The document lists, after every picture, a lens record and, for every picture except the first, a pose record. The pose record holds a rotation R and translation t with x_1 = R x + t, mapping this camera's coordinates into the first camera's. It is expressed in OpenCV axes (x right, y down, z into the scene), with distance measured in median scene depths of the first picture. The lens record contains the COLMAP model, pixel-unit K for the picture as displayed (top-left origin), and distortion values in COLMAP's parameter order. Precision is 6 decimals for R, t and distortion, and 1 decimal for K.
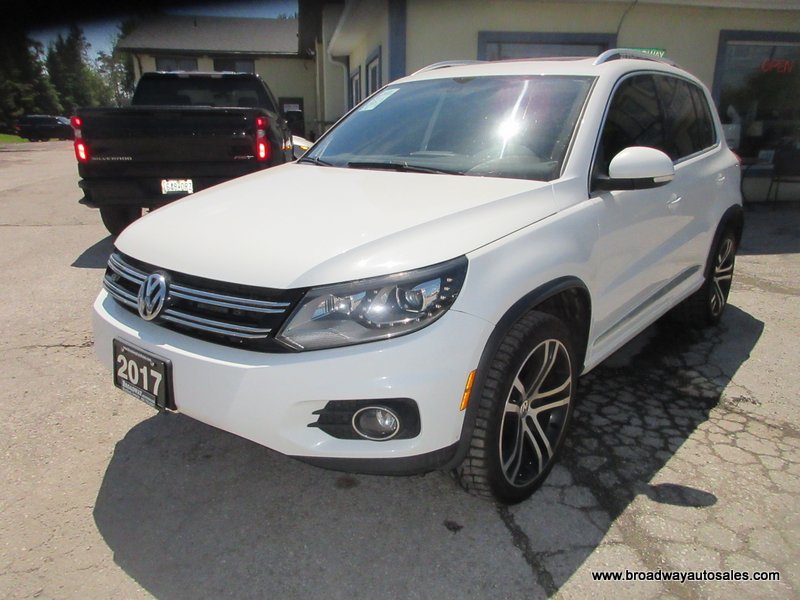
lens RADIAL K [[600.3, 0, 400.3], [0, 600.3, 301.9], [0, 0, 1]] dist [0.012046, -0.007786]
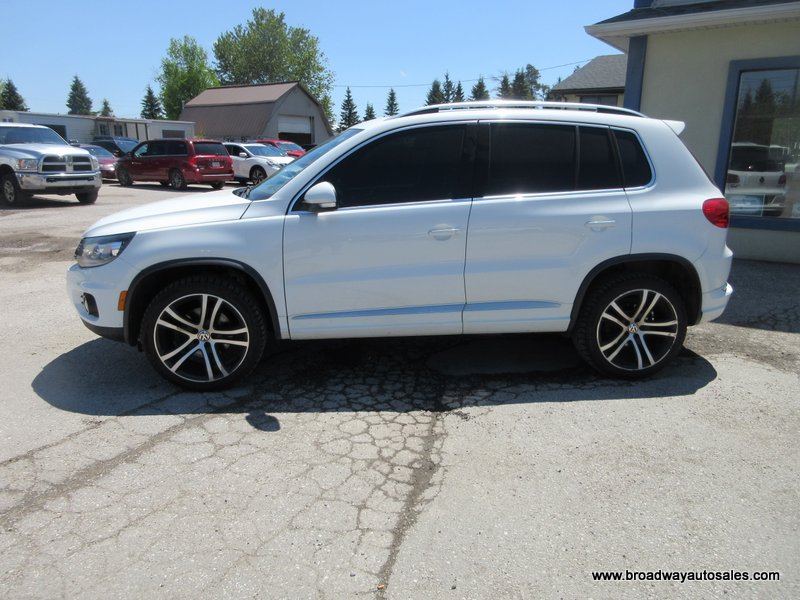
lens RADIAL K [[600.3, 0, 402.9], [0, 600.3, 303.3], [0, 0, 1]] dist [0.012046, -0.007786]
pose [[0.729249, 0.171586, -0.662385, 1.363115], [-0.201025, 0.979053, 0.032299, -0.058272], [0.654052, 0.109602, 0.748467, 0.097251]]
